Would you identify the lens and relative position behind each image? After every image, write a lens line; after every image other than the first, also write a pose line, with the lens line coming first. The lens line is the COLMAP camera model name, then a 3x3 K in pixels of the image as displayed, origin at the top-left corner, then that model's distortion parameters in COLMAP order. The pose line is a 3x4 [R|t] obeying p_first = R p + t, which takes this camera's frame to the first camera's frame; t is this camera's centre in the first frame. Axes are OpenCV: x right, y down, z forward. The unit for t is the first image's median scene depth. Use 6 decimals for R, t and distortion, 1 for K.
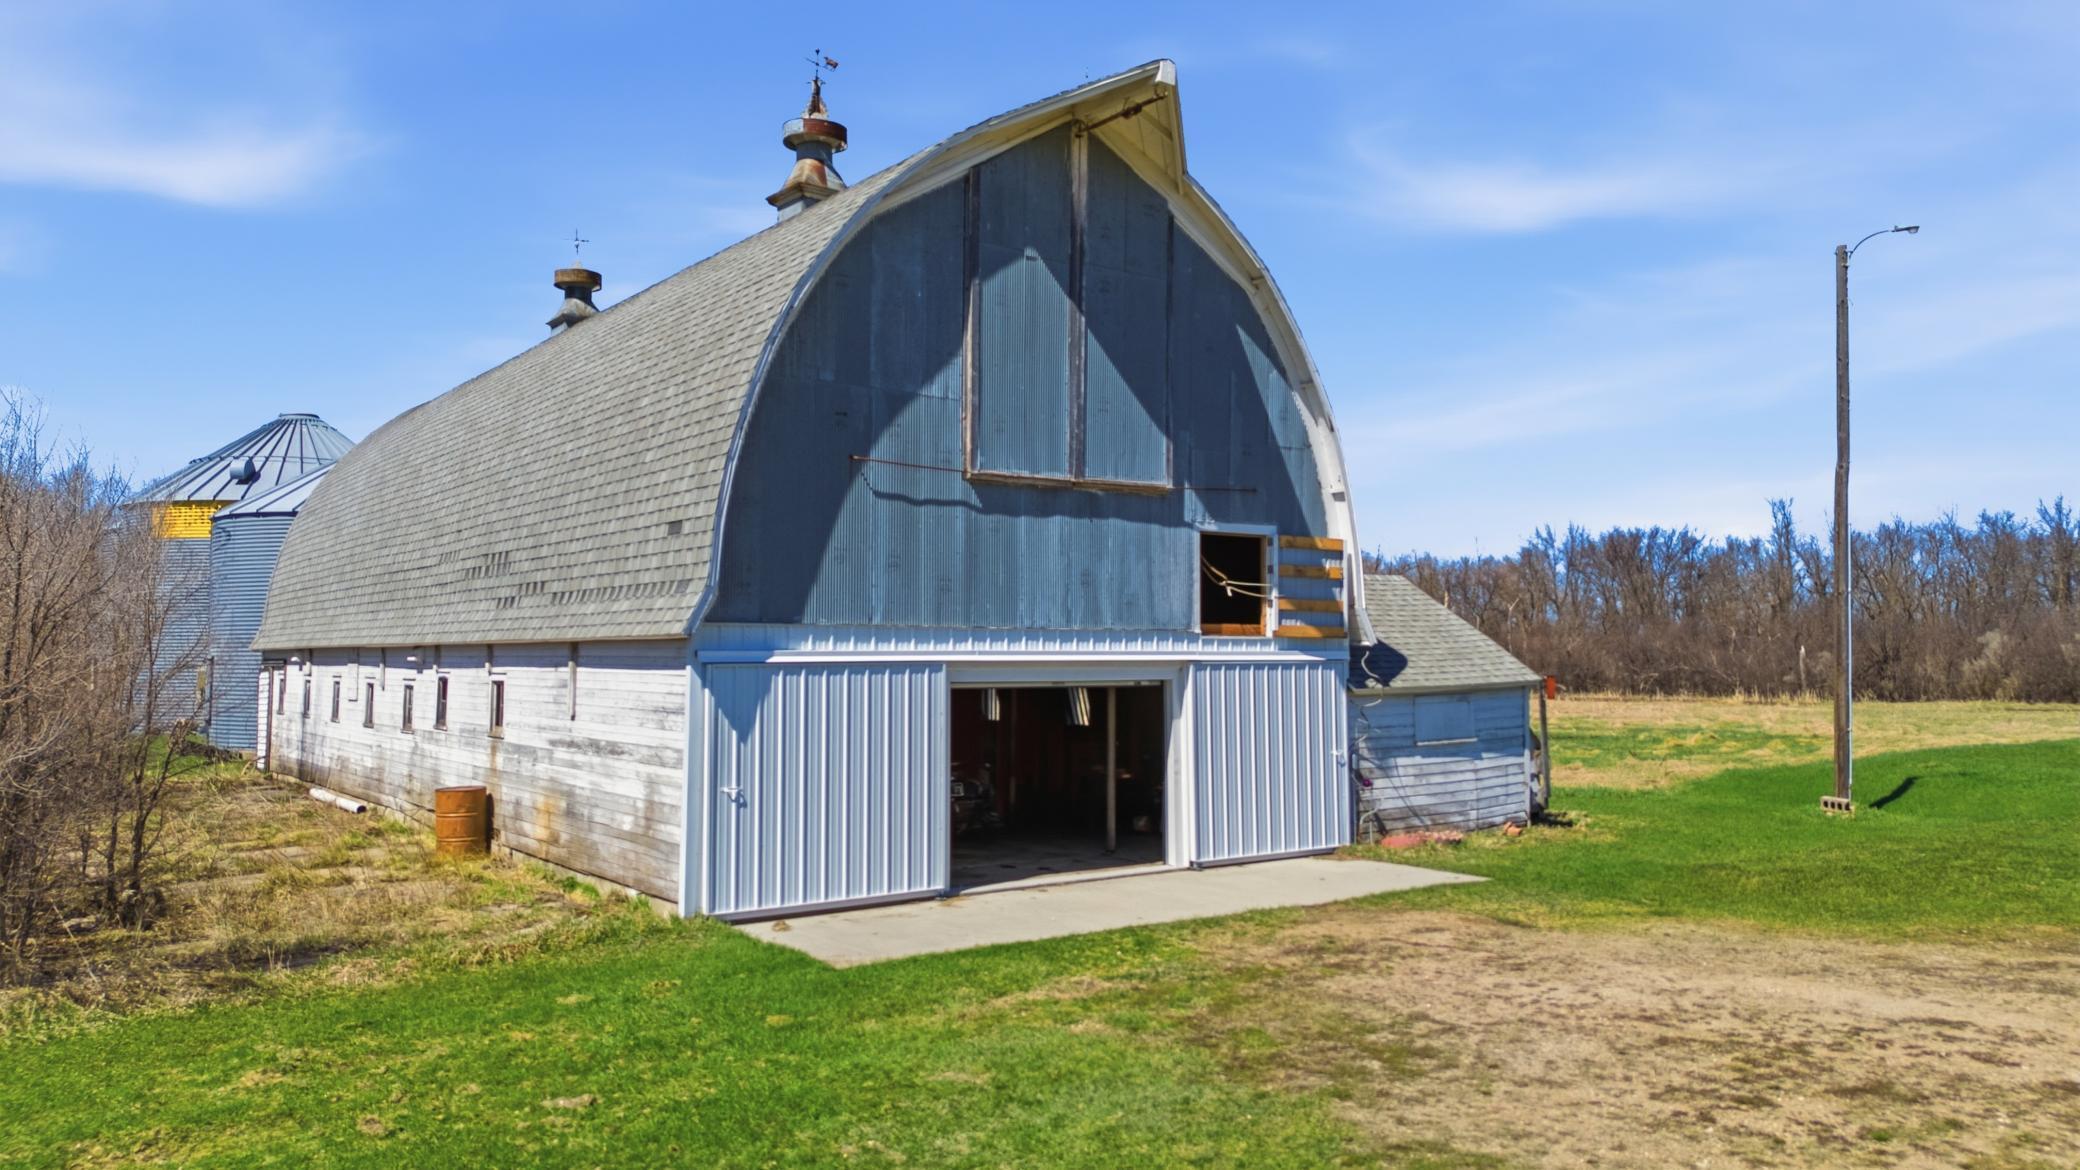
lens RADIAL K [[1519.4, 0, 1044.2], [0, 1519.4, 573.9], [0, 0, 1]] dist [0.095256, -0.106044]
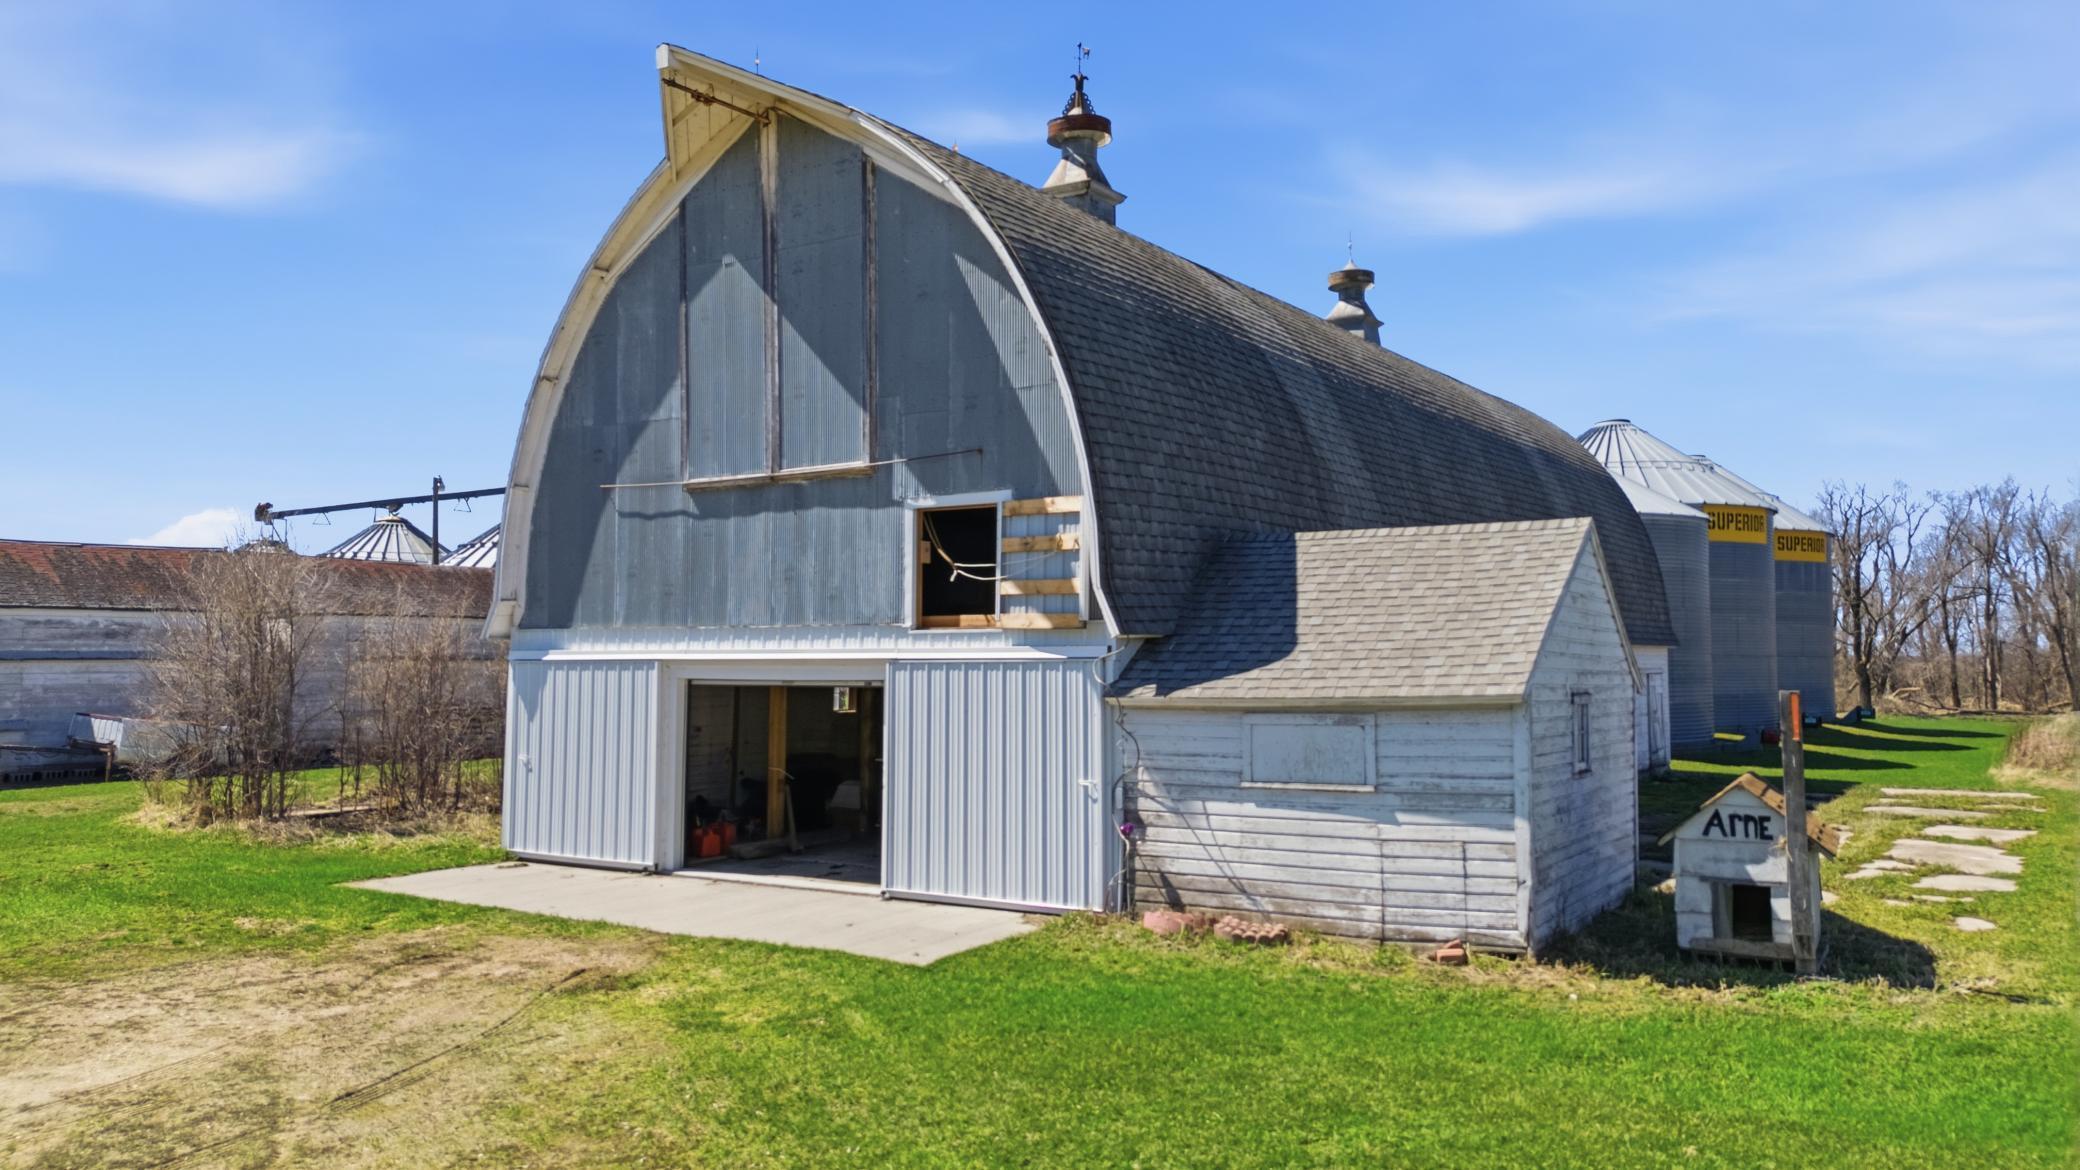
lens RADIAL K [[1519.4, 0, 1044.2], [0, 1519.4, 573.9], [0, 0, 1]] dist [0.095256, -0.106044]
pose [[0.346277, -0.051315, -0.936728, 0.953396], [0.050921, 0.998059, -0.035851, 0.044221], [0.936749, -0.035285, 0.348218, 0.783046]]
